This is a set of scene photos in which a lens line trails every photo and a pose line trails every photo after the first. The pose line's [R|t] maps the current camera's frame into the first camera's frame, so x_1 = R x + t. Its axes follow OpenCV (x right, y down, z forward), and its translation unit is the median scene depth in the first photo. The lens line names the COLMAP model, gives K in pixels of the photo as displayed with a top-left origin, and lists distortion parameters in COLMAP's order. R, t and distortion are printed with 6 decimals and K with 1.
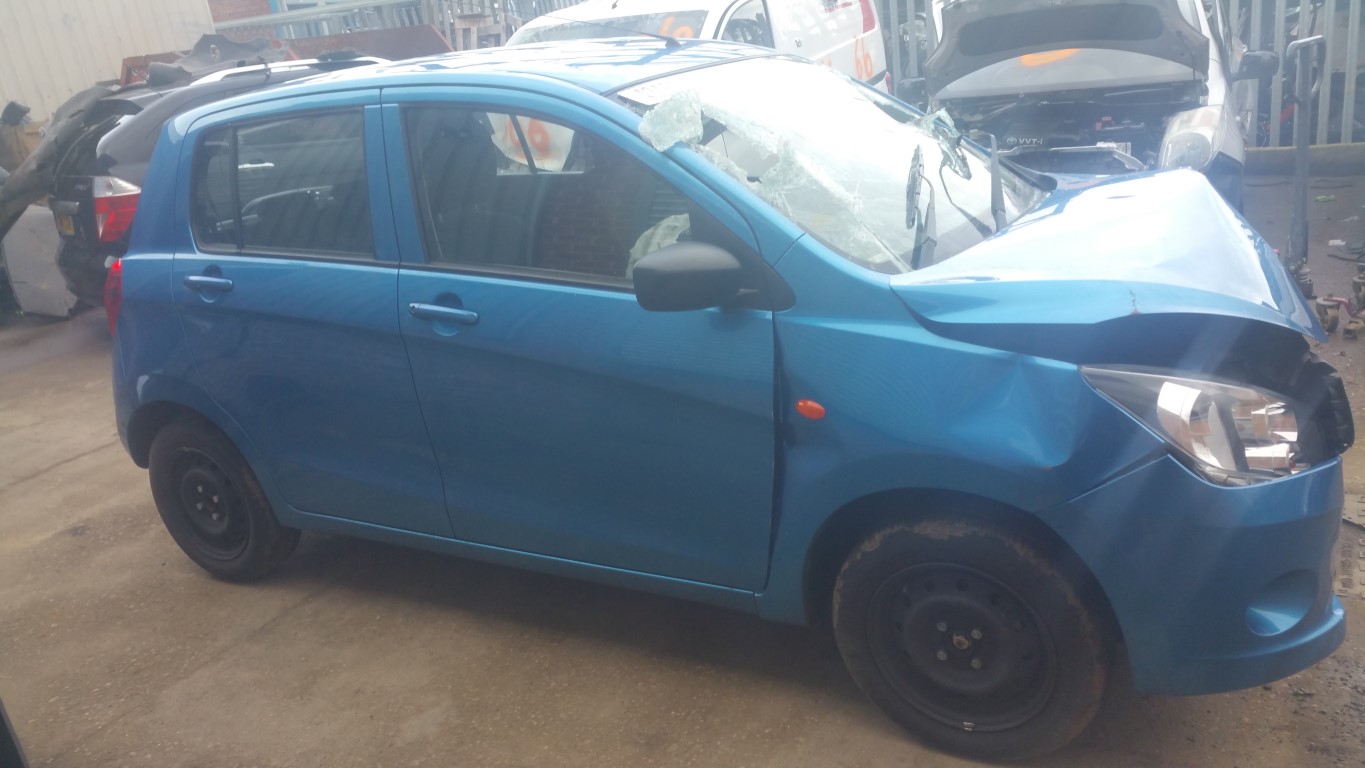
lens RADIAL K [[1121.1, 0, 678.8], [0, 1121.1, 393.0], [0, 0, 1]] dist [0.093881, -0.195176]
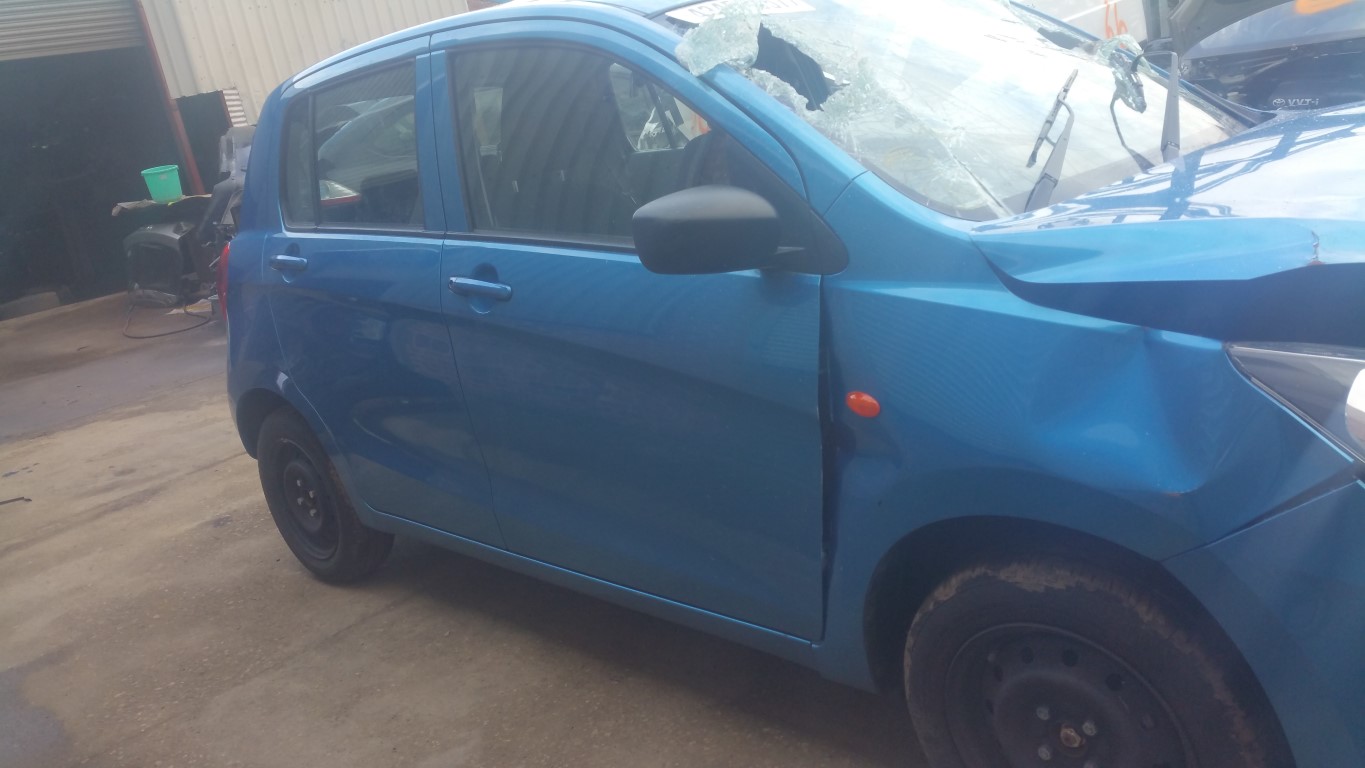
lens RADIAL K [[1121.1, 0, 678.8], [0, 1121.1, 393.0], [0, 0, 1]] dist [0.093881, -0.195176]
pose [[0.968800, 0.024089, -0.246669, 0.155344], [-0.028440, 0.999496, -0.014091, 0.017819], [0.246206, 0.020666, 0.968997, 0.207779]]
